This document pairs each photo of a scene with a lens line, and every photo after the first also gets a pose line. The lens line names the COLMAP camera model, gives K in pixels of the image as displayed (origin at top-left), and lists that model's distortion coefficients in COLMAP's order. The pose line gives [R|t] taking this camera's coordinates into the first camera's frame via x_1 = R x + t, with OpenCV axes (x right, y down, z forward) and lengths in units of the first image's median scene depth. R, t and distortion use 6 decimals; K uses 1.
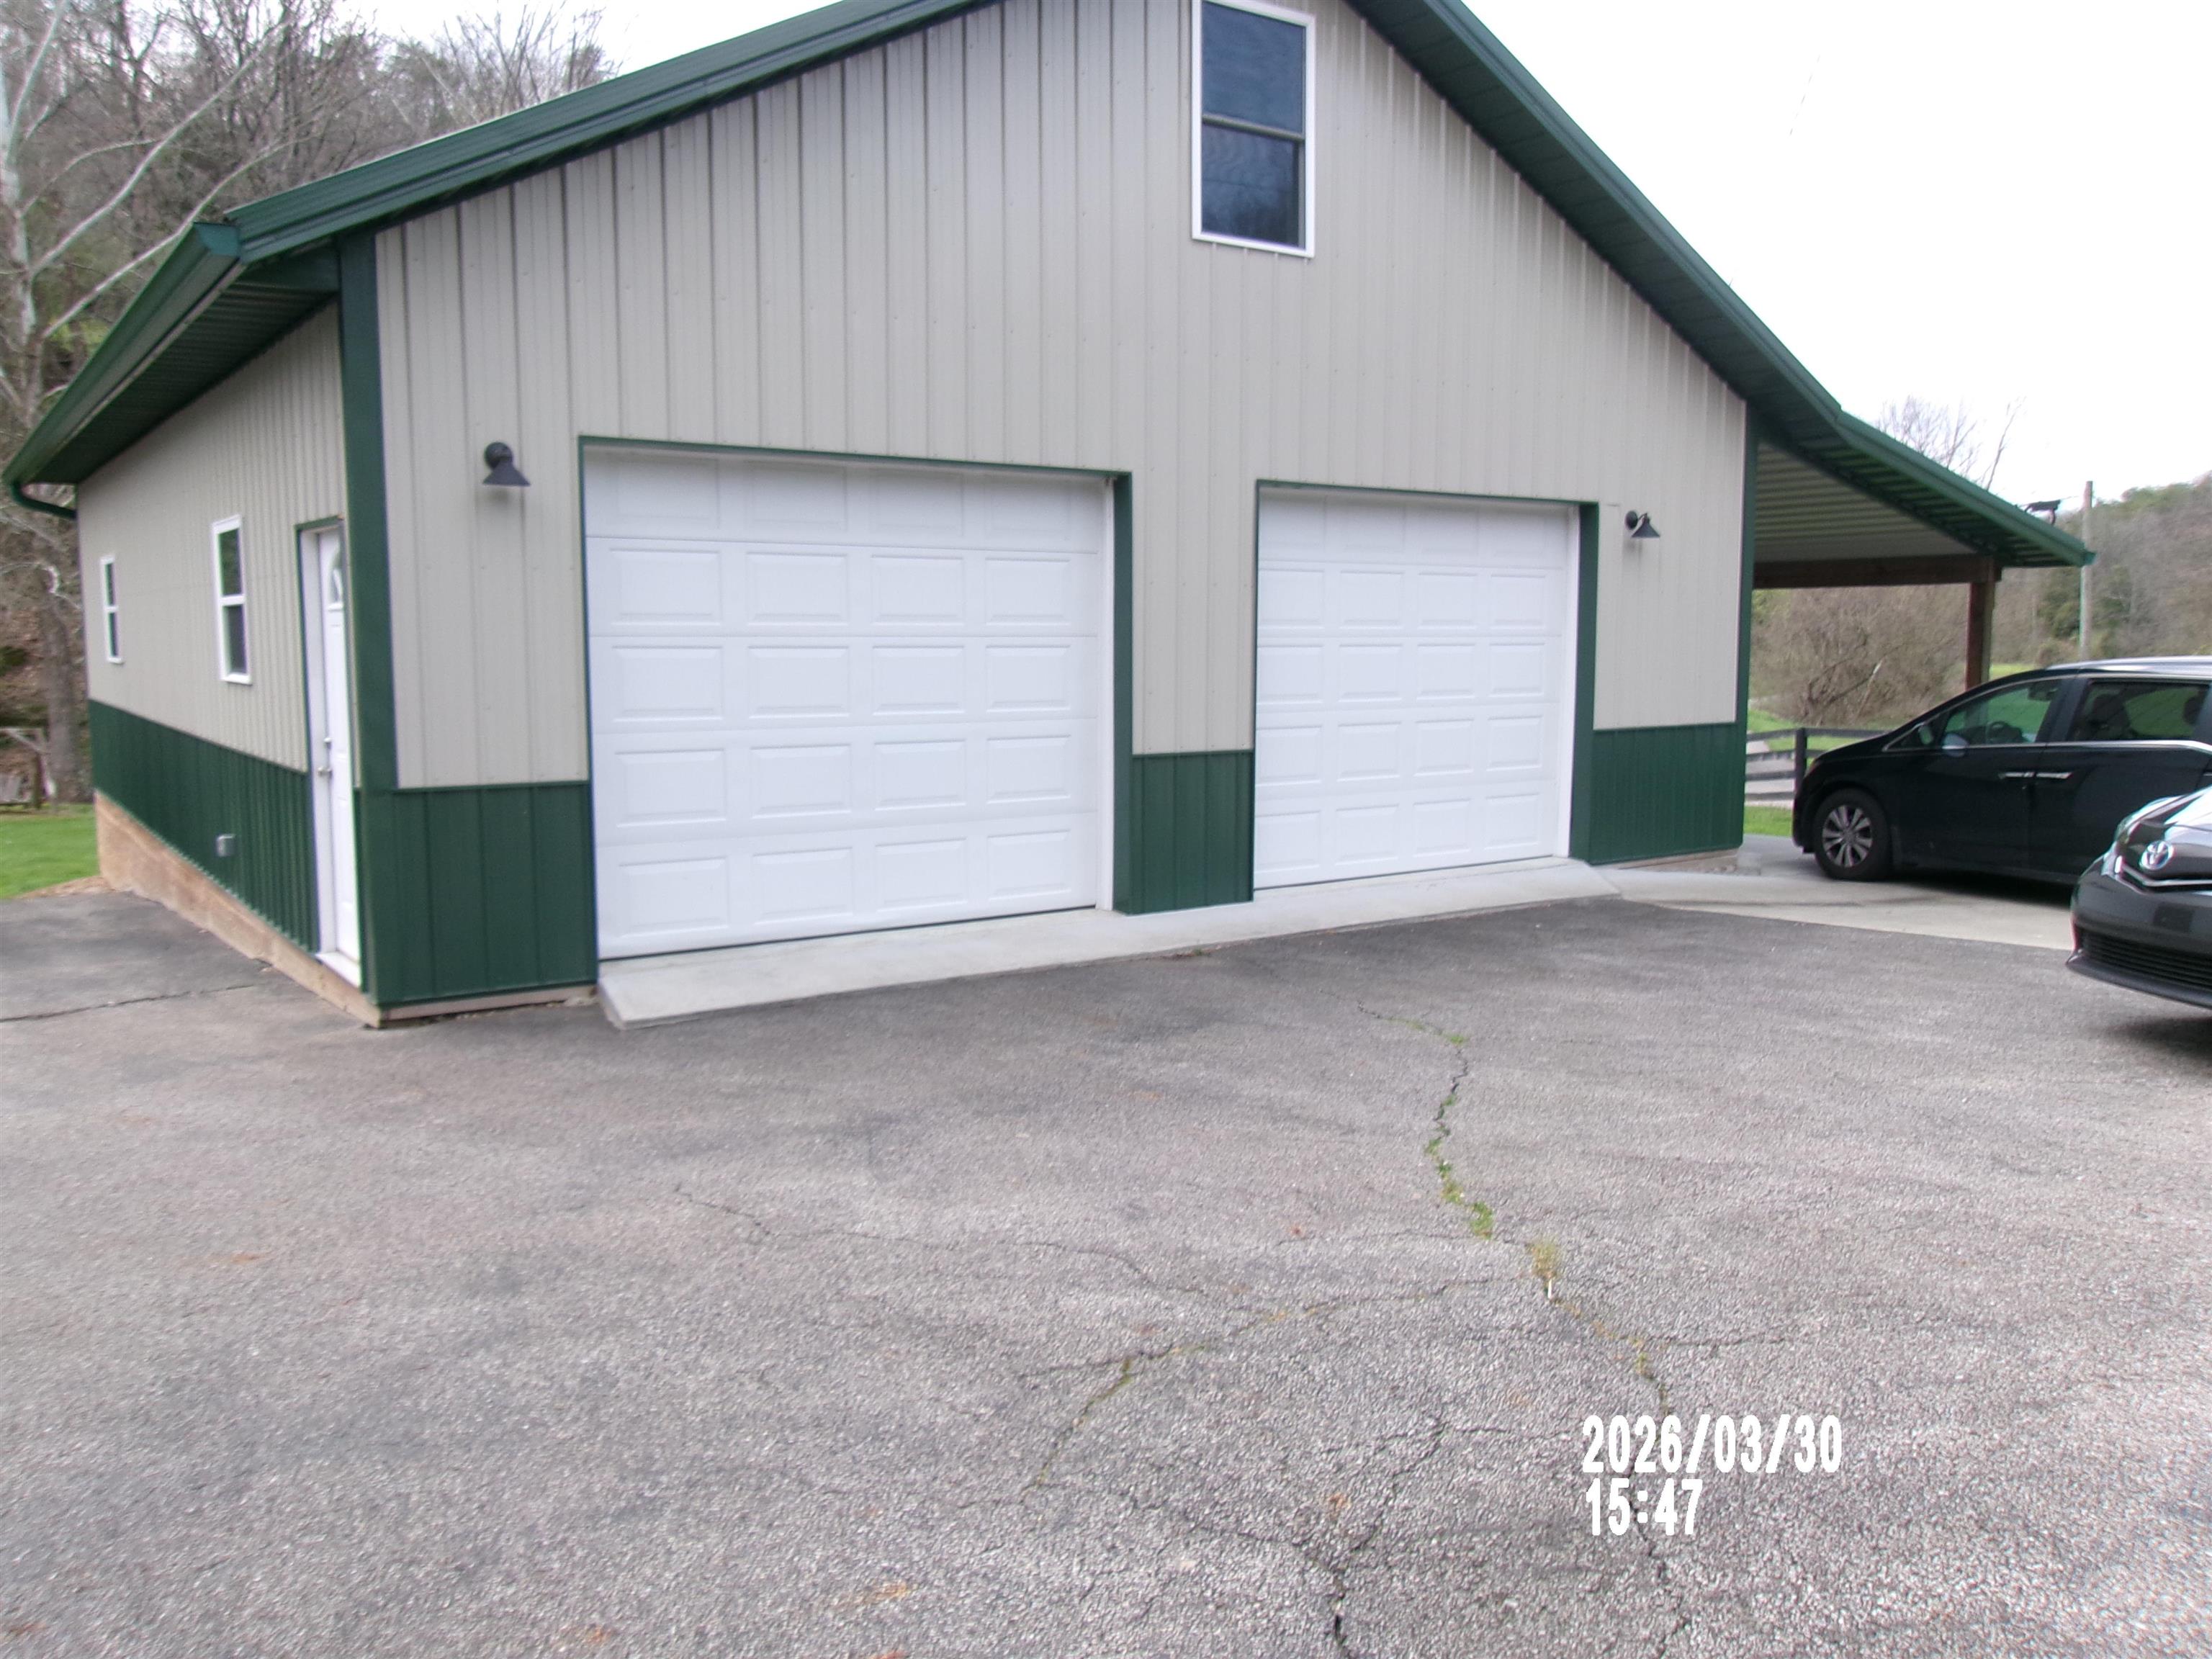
lens RADIAL K [[1728.3, 0, 1106.3], [0, 1728.3, 827.2], [0, 0, 1]] dist [-0.004829, 0.000299]
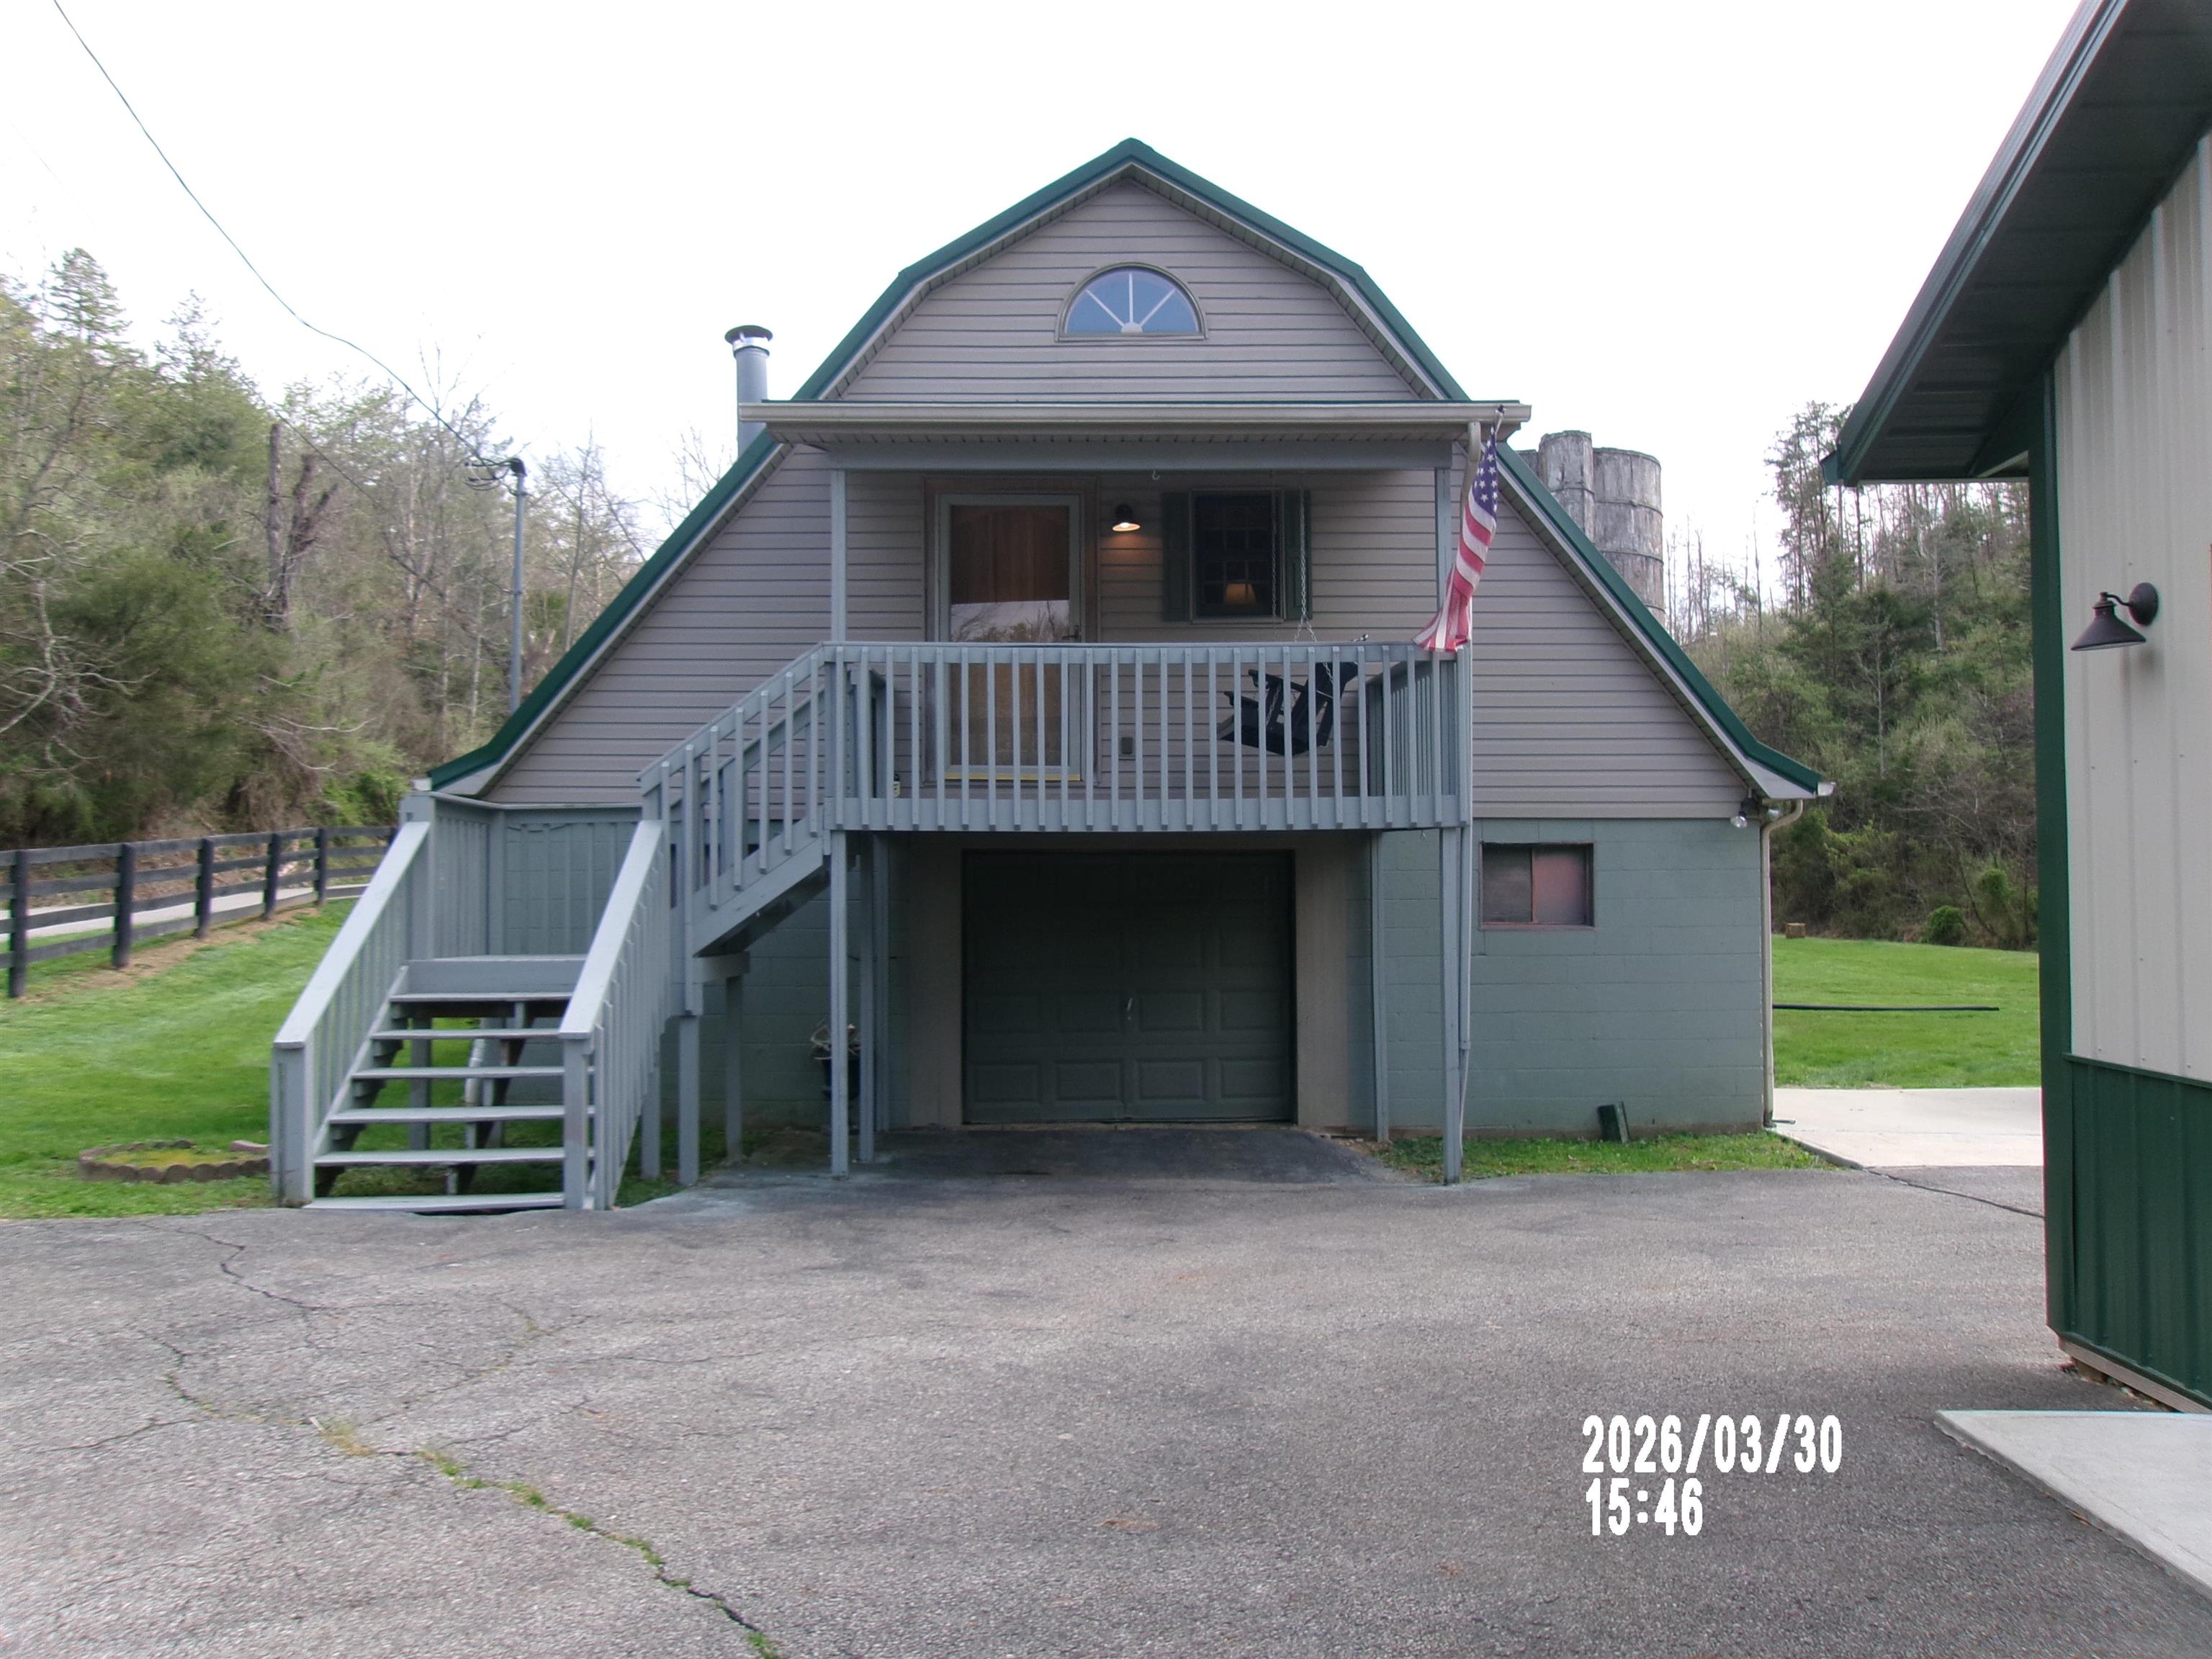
lens RADIAL K [[1728.3, 0, 1108.1], [0, 1728.3, 831.4], [0, 0, 1]] dist [-0.004829, 0.000299]
pose [[-0.583222, -0.024360, -0.811948, 0.776568], [-0.093125, 0.994965, 0.037041, -0.187053], [0.806957, 0.097216, -0.582554, 1.789465]]
